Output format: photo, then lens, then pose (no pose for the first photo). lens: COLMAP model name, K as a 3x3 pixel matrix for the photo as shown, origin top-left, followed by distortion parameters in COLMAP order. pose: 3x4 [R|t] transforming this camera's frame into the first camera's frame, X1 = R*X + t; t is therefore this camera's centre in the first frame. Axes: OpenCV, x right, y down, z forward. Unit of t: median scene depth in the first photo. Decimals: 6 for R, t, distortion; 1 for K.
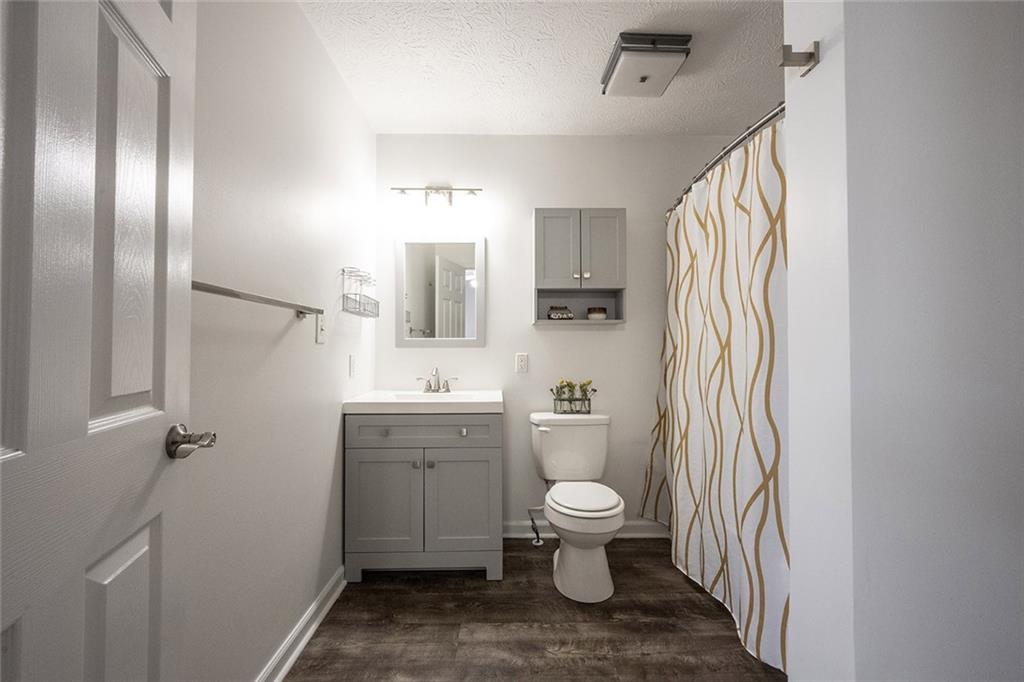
lens RADIAL K [[402.0, 0, 510.7], [0, 402.0, 346.0], [0, 0, 1]] dist [0.001131, -0.000361]
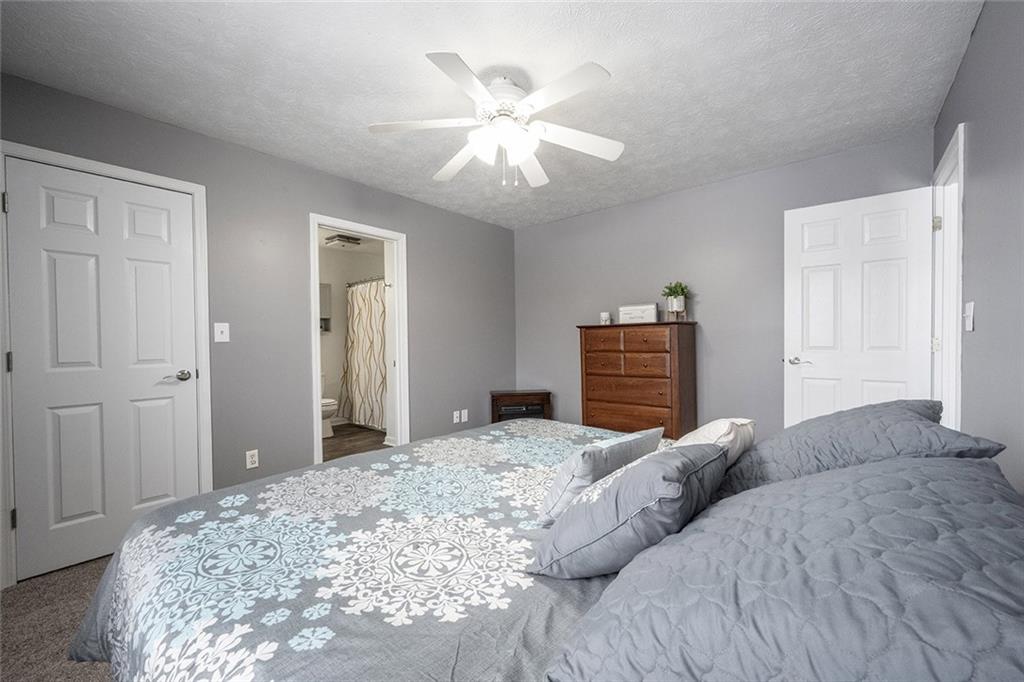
lens RADIAL K [[402.0, 0, 512.9], [0, 402.0, 341.7], [0, 0, 1]] dist [0.001131, -0.000361]
pose [[0.659873, -0.013272, 0.751260, -1.013653], [0.002637, 0.999879, 0.015349, -0.048511], [-0.751373, -0.008147, 0.659828, -1.754652]]
